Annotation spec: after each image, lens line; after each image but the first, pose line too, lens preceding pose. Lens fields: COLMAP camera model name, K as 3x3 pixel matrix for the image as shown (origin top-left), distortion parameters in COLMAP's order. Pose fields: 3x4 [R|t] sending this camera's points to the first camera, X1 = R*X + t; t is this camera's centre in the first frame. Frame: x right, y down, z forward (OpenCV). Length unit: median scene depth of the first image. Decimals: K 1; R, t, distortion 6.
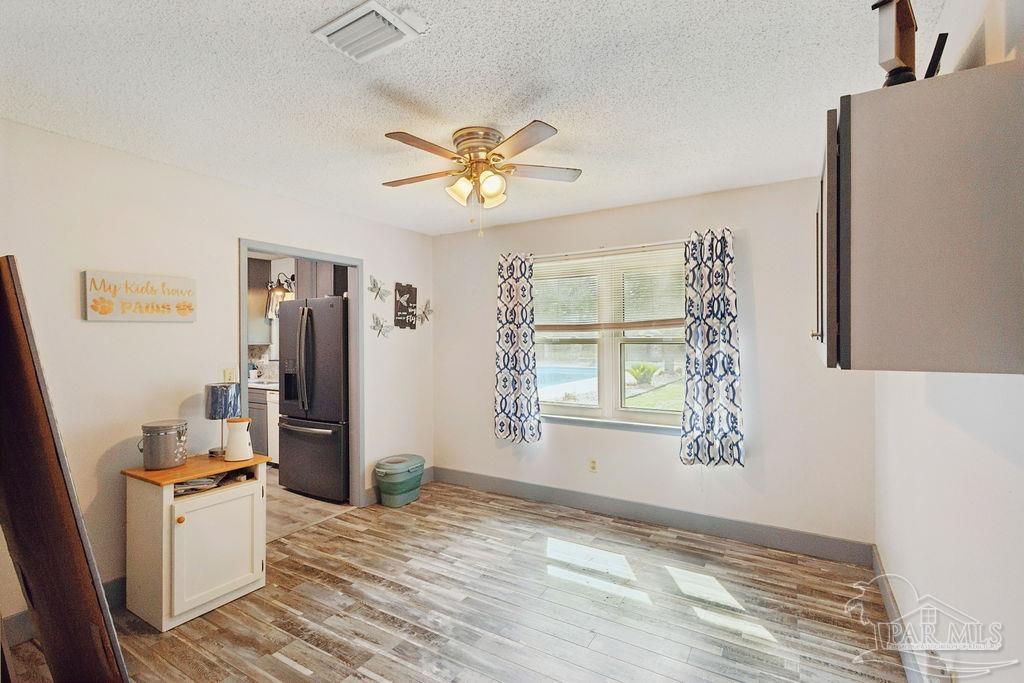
lens RADIAL K [[485.7, 0, 511.5], [0, 485.7, 342.9], [0, 0, 1]] dist [0.009503, -0.002616]
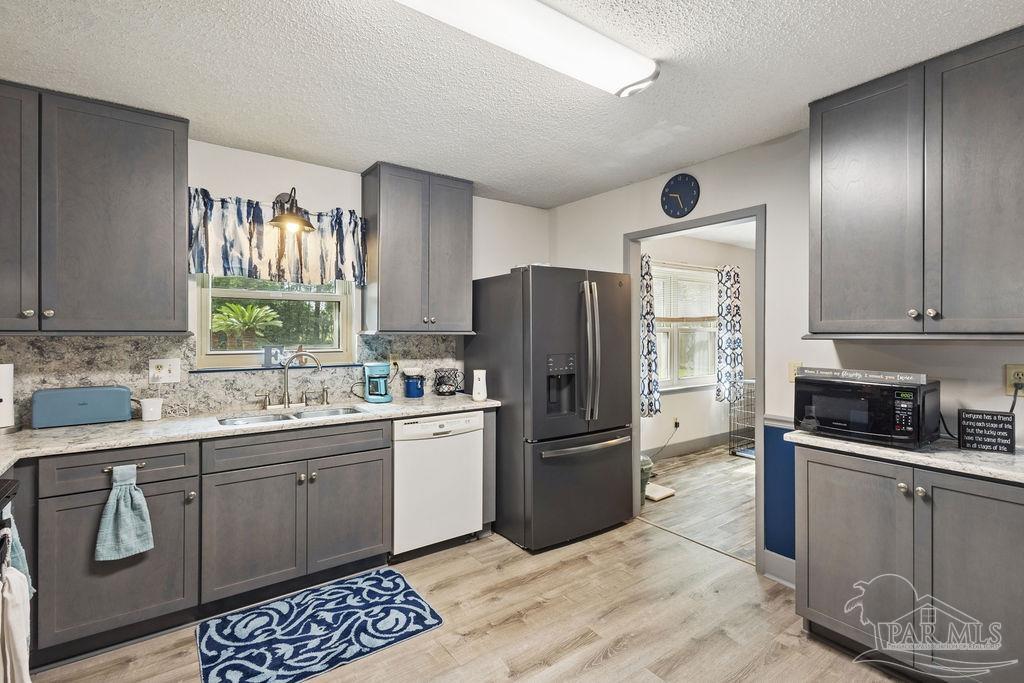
lens RADIAL K [[485.7, 0, 512.8], [0, 485.7, 335.1], [0, 0, 1]] dist [0.009503, -0.002616]
pose [[0.369204, -0.001588, 0.929347, -1.343032], [0.001308, 0.999998, 0.001189, 0.006325], [-0.929348, 0.000776, 0.369205, 0.971751]]
